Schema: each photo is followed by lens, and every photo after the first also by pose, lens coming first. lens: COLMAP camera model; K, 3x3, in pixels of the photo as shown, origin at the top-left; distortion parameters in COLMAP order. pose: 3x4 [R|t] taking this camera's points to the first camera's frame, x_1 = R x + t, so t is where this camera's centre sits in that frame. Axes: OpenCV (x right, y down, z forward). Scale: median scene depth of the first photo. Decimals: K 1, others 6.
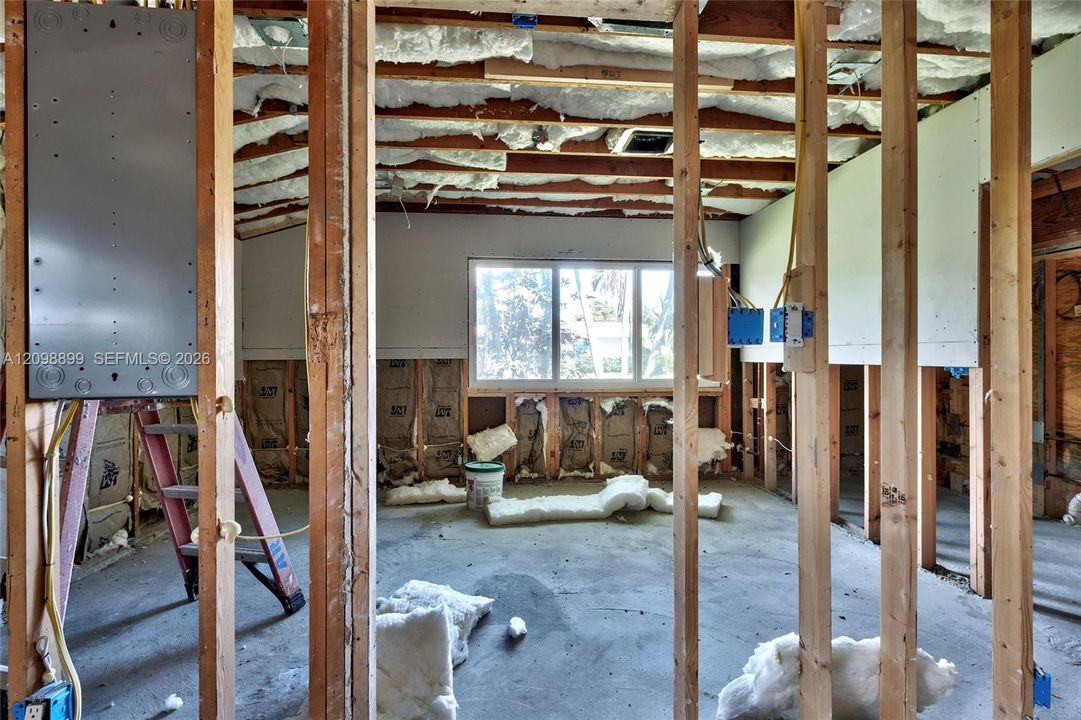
lens RADIAL K [[510.8, 0, 542.6], [0, 510.8, 359.2], [0, 0, 1]] dist [-0.000249, 0.000332]
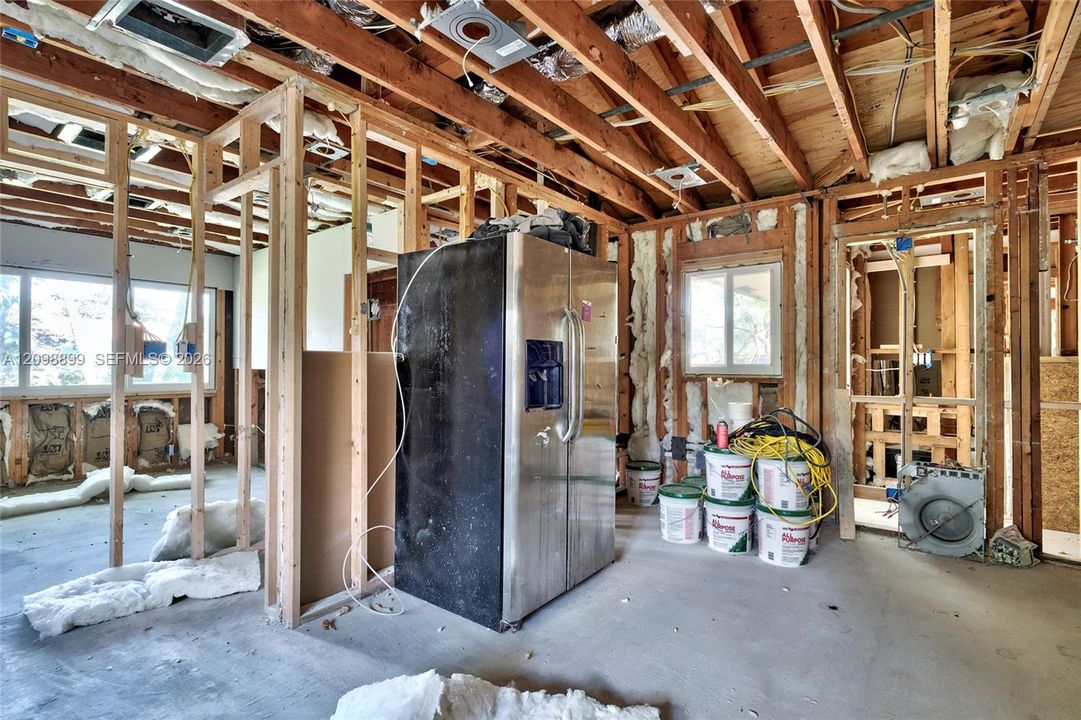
lens RADIAL K [[510.8, 0, 542.6], [0, 510.8, 359.2], [0, 0, 1]] dist [-0.000249, 0.000332]
pose [[0.684038, 0.011238, 0.729360, -0.009564], [-0.000455, 0.999888, -0.014979, 0.000090], [-0.729447, 0.009914, 0.683966, -0.433092]]
